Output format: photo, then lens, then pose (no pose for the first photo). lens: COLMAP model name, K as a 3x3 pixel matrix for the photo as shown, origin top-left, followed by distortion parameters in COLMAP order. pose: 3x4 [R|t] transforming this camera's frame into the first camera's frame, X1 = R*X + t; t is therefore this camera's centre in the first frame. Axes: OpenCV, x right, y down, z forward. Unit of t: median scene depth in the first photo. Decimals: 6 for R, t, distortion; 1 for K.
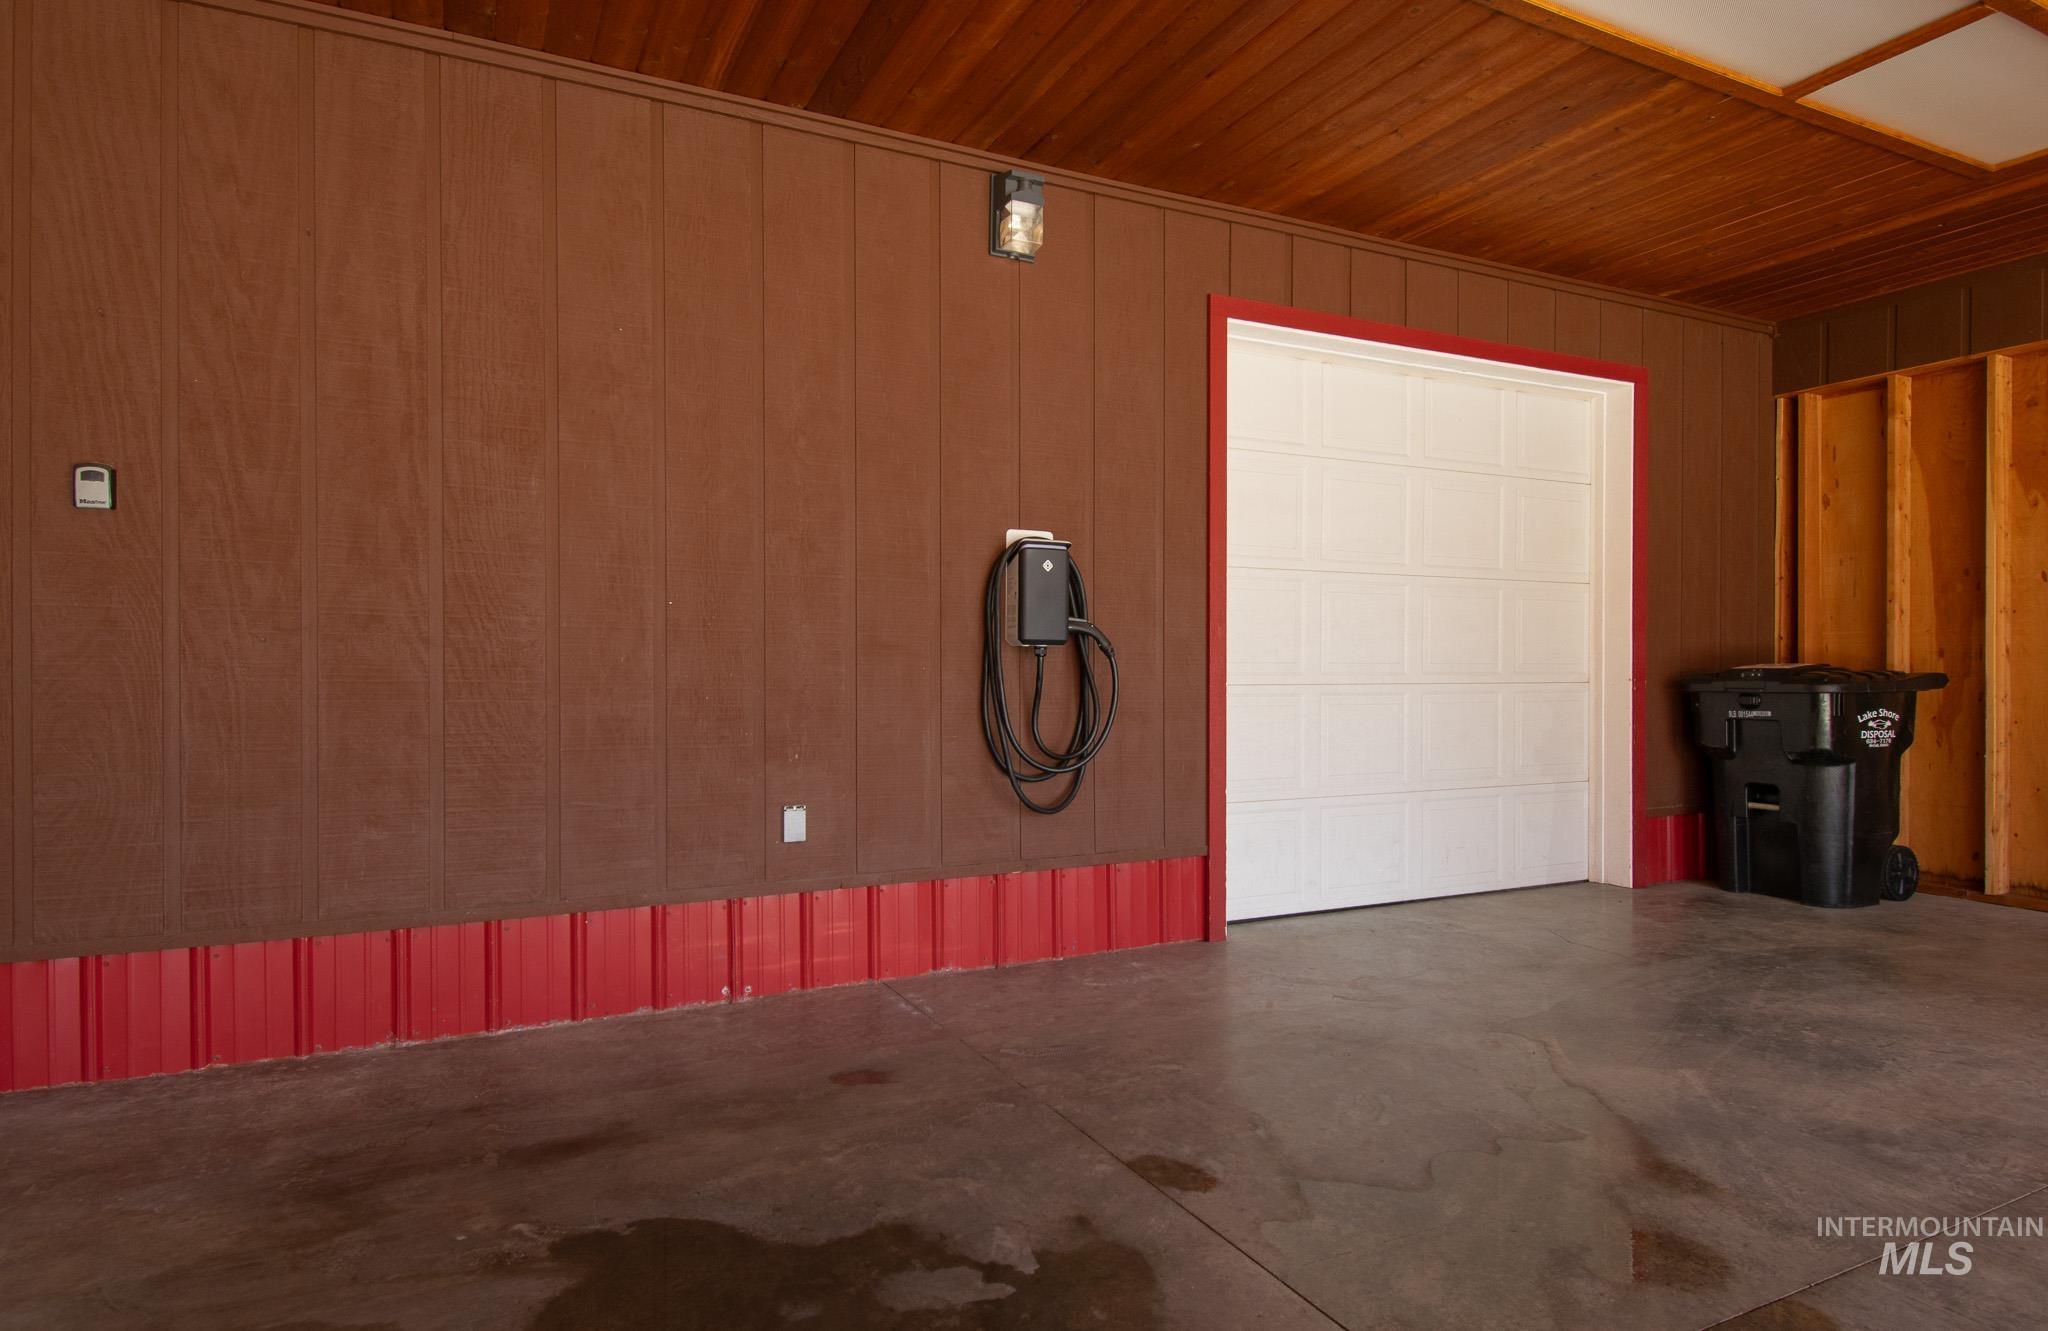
lens RADIAL K [[1144.9, 0, 1019.8], [0, 1144.9, 665.0], [0, 0, 1]] dist [0.014826, -0.007411]
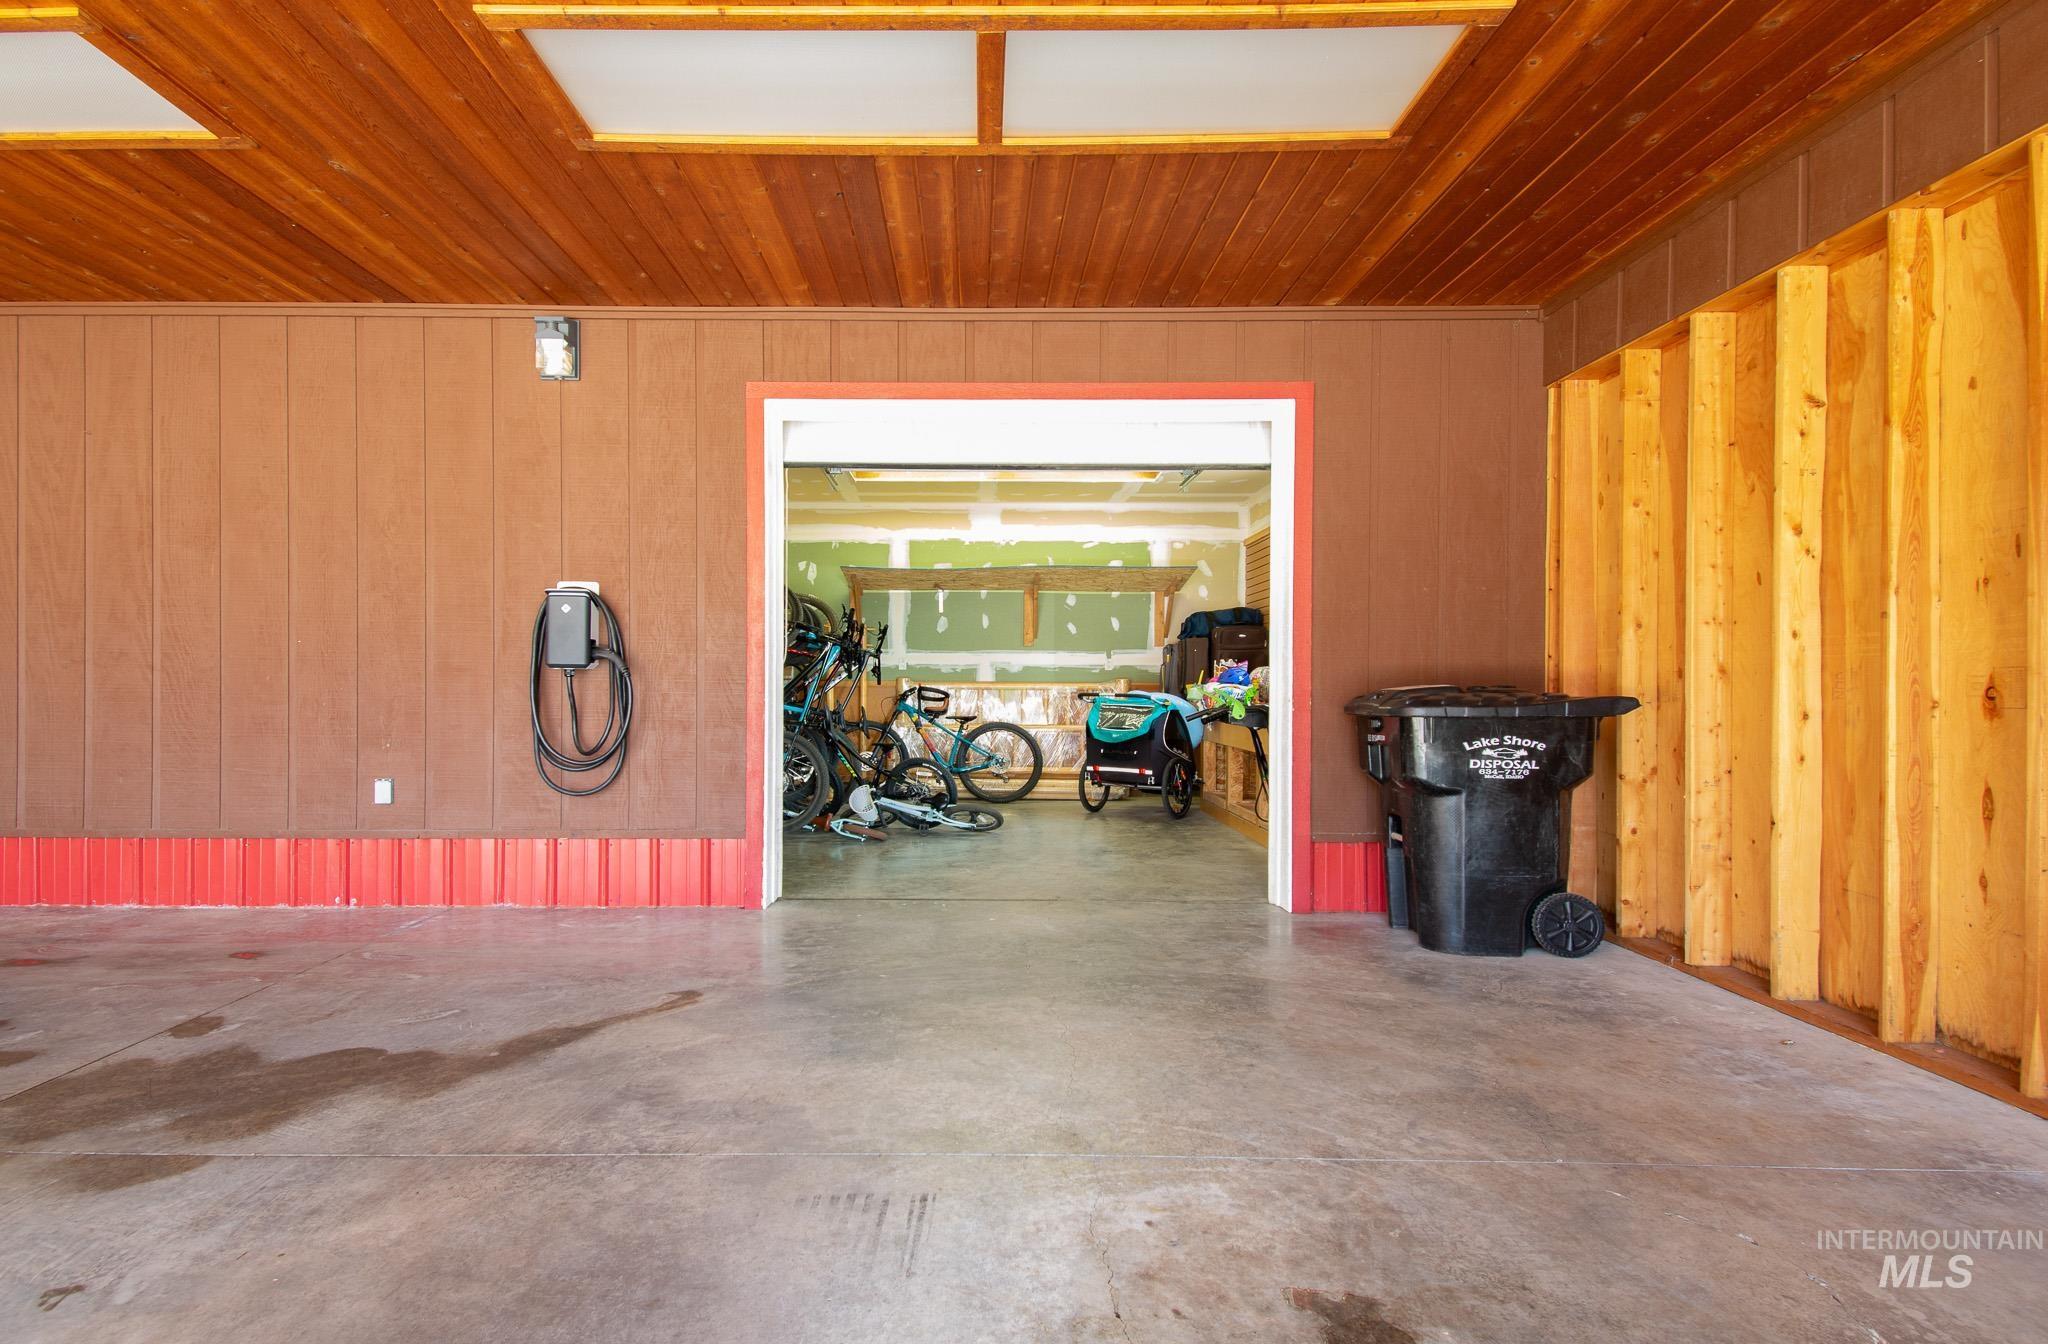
lens RADIAL K [[1022.1, 0, 1025.5], [0, 1022.1, 676.7], [0, 0, 1]] dist [0.016394, -0.003625]
pose [[0.898485, -0.000452, -0.439004, 1.116511], [-0.003886, 0.999952, -0.008983, 0.001387], [0.438987, 0.009777, 0.898440, 0.182241]]
